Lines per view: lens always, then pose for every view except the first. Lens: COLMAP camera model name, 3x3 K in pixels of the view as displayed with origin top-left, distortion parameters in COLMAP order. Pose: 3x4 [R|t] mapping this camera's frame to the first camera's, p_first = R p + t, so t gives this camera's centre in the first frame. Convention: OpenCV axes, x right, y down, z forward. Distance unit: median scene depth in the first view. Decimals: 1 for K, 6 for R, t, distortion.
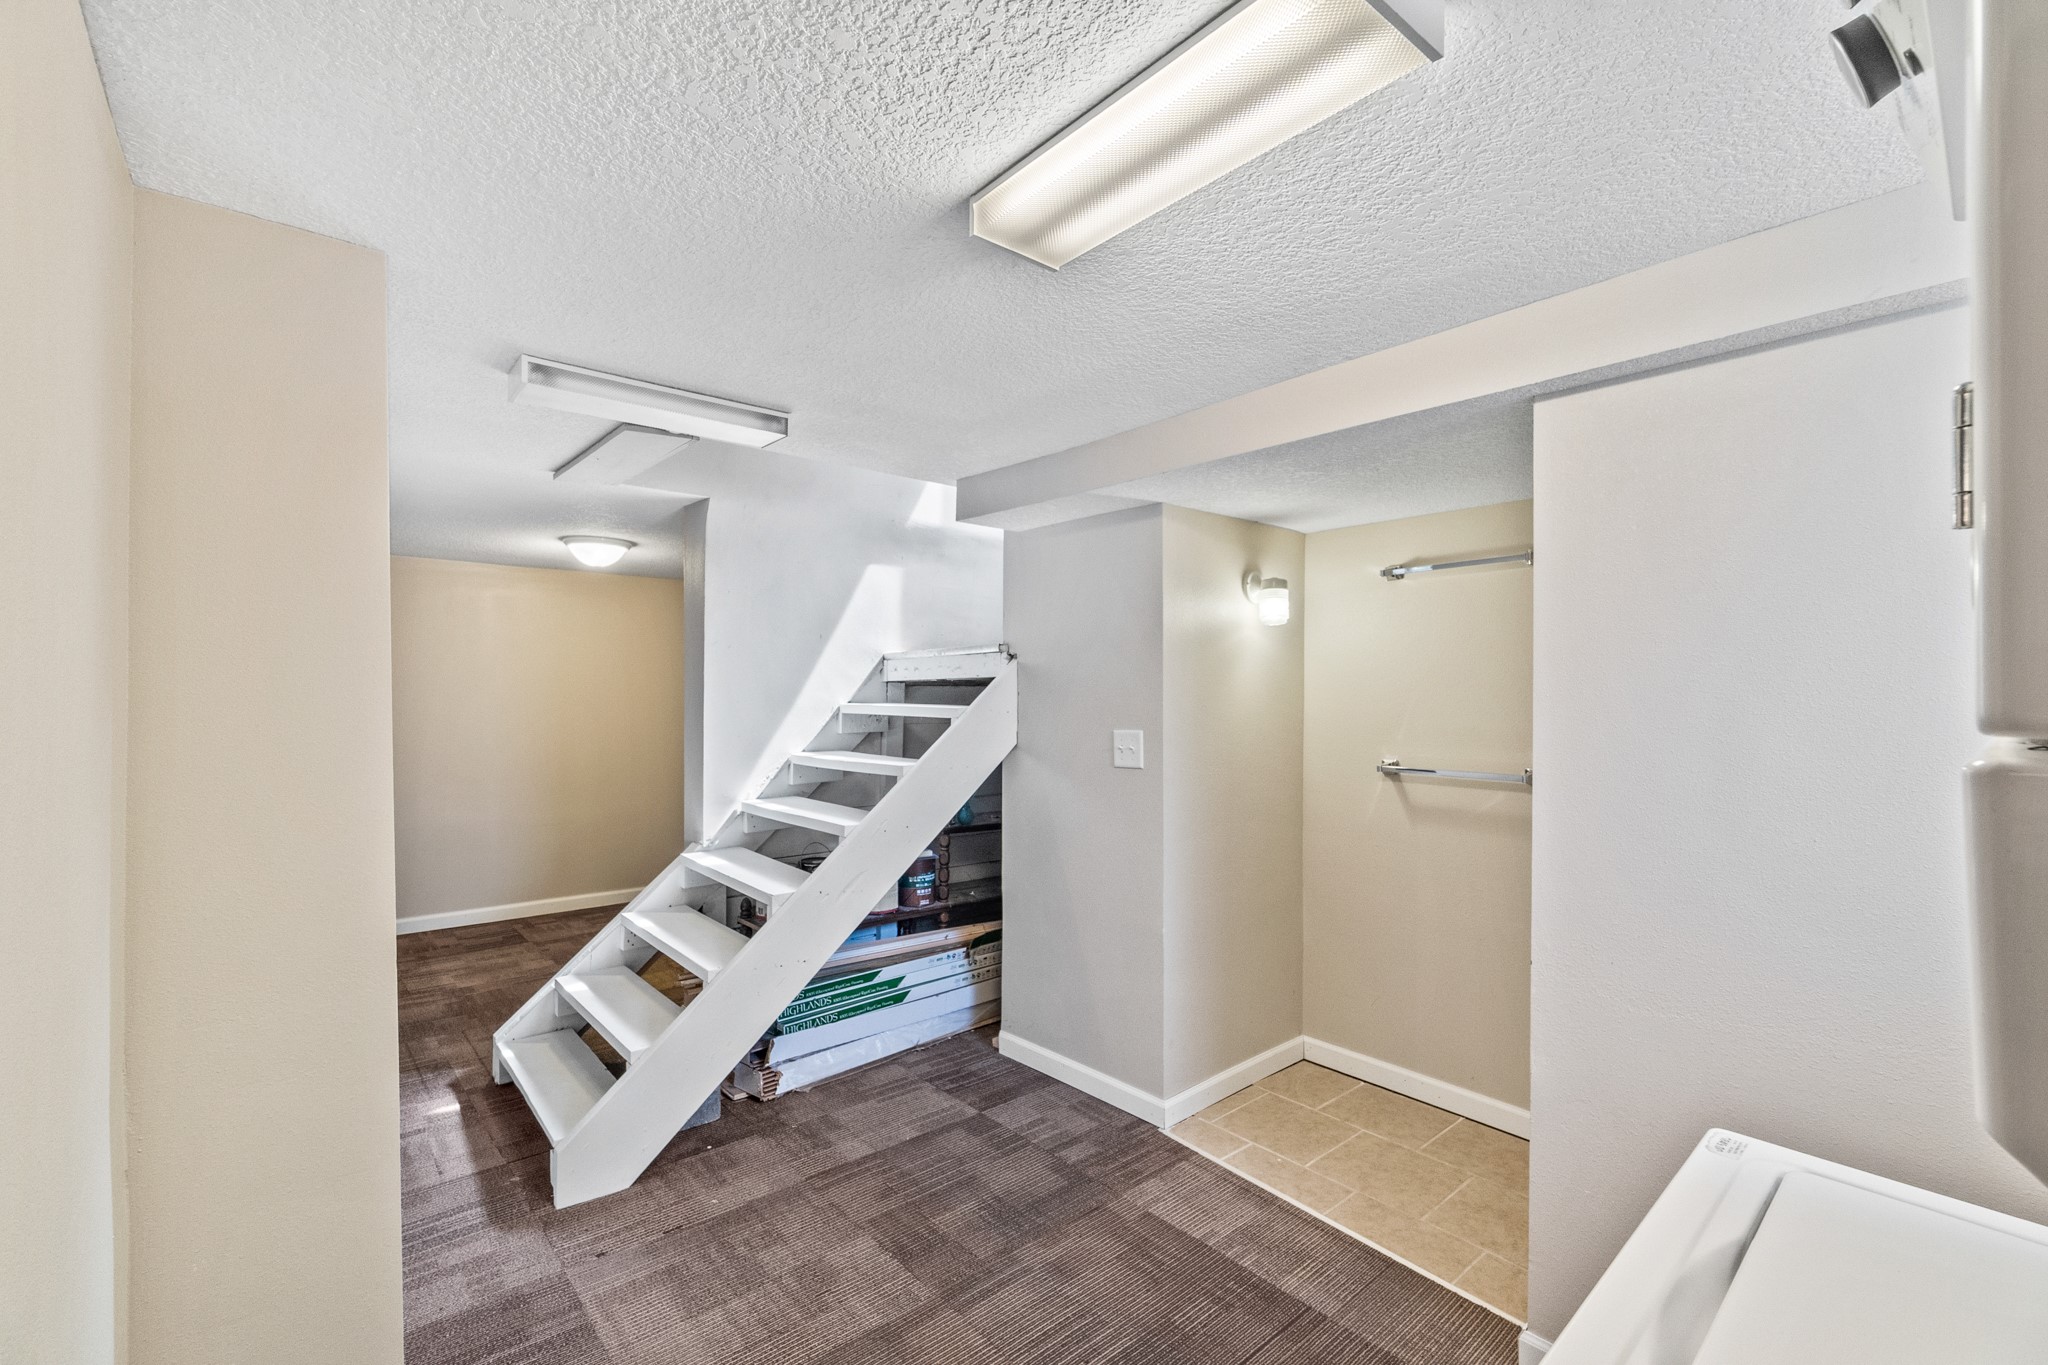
lens RADIAL K [[866.4, 0, 1017.8], [0, 866.4, 692.7], [0, 0, 1]] dist [-0.002983, -0.000083]
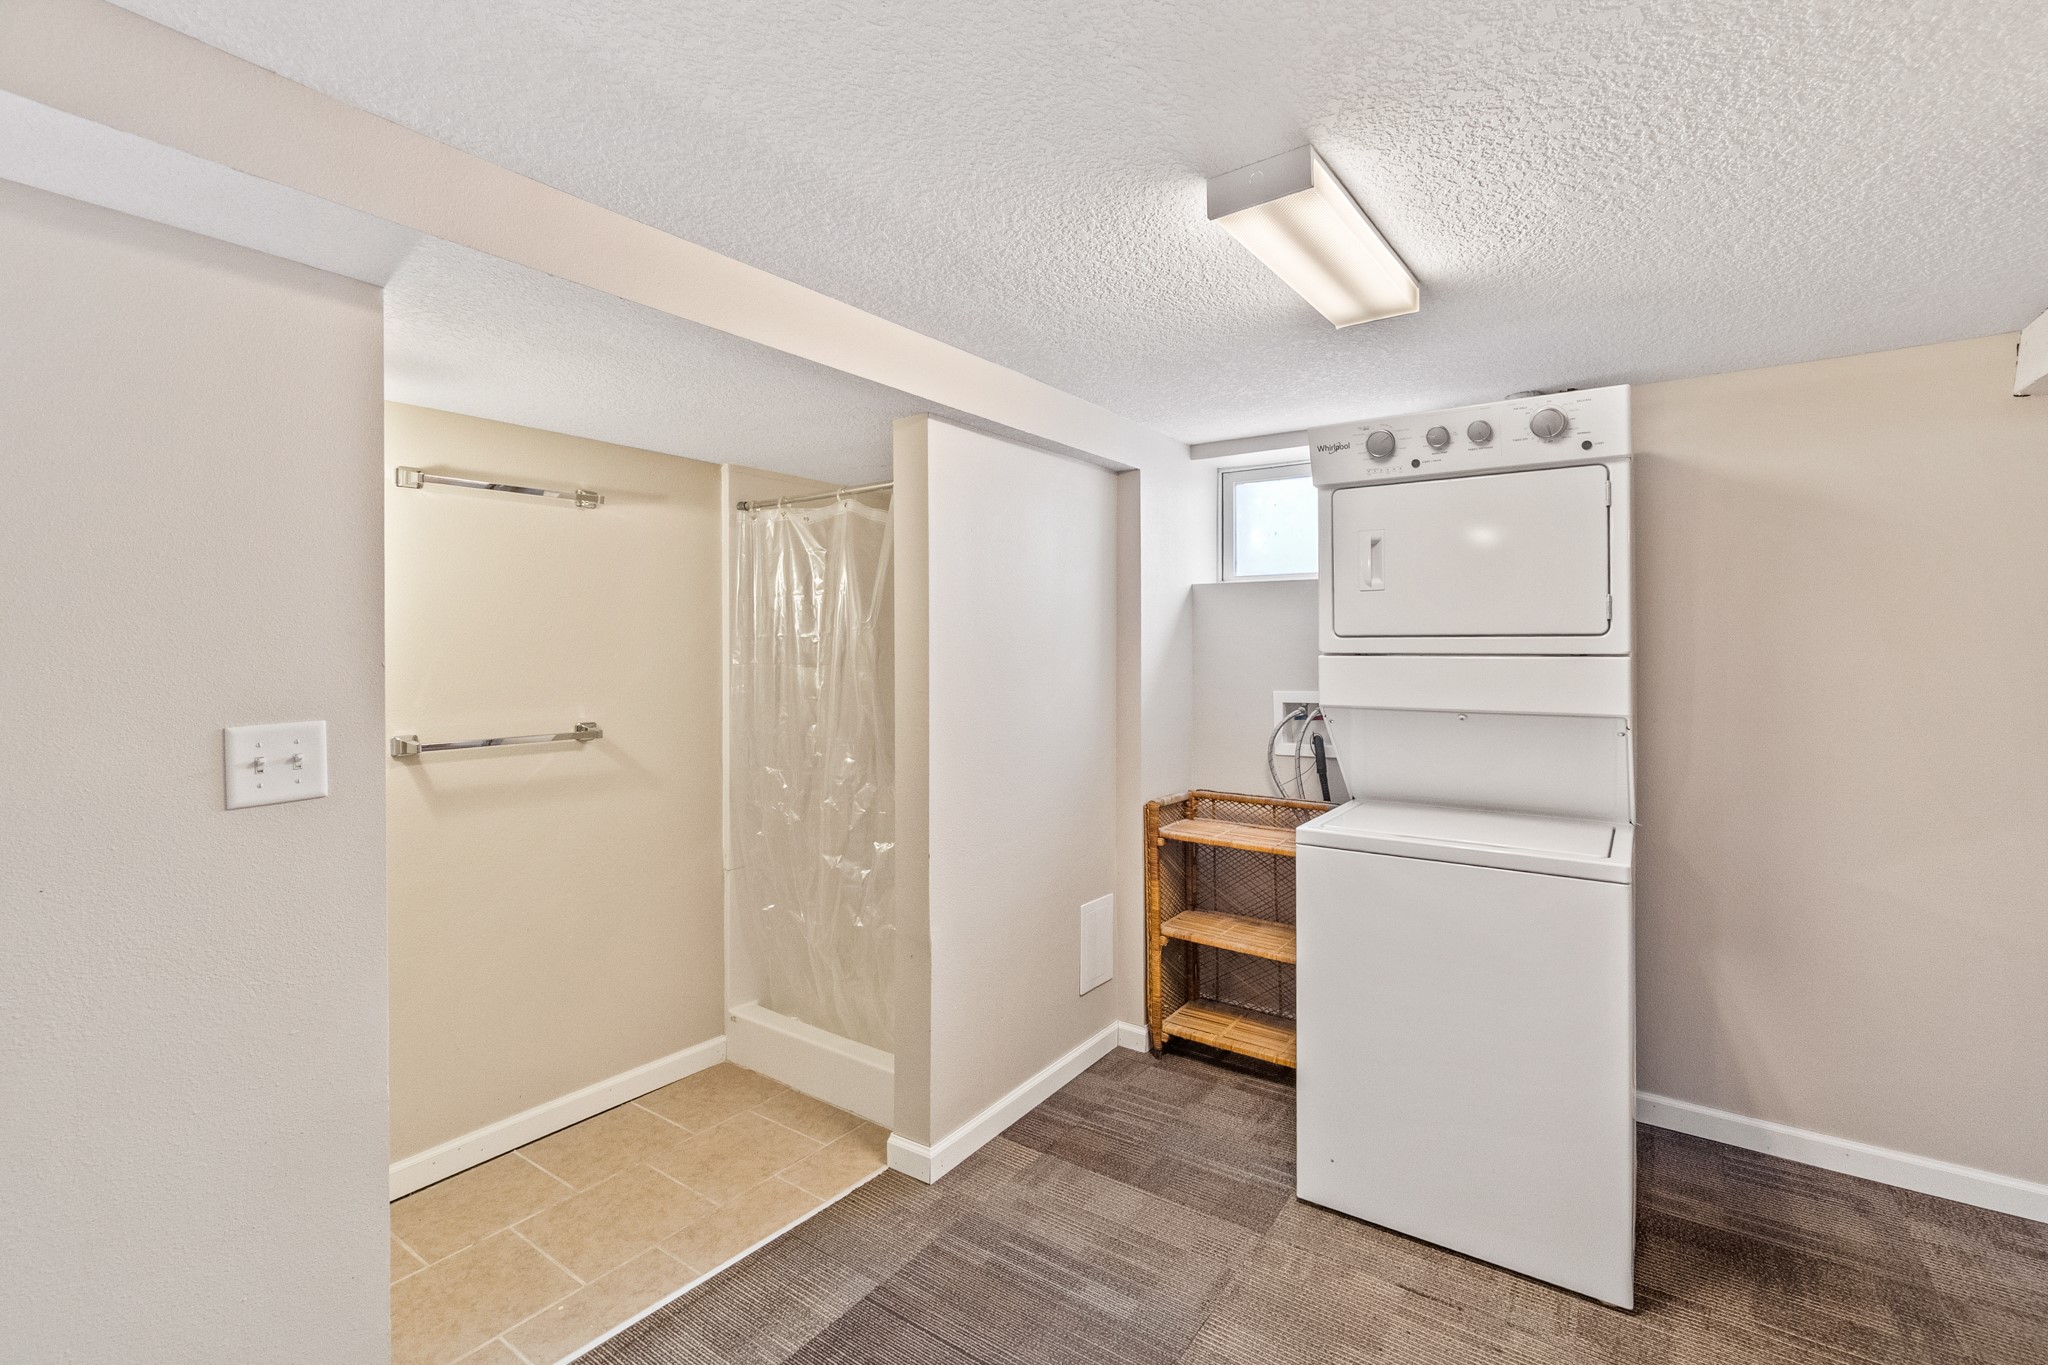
lens RADIAL K [[916.9, 0, 1022.5], [0, 916.9, 637.8], [0, 0, 1]] dist [-0.001158, 0.000237]
pose [[-0.241847, 0.005015, 0.970302, -0.595090], [-0.005735, 0.999962, -0.006598, -0.002347], [-0.970298, -0.007160, -0.241809, 0.949607]]
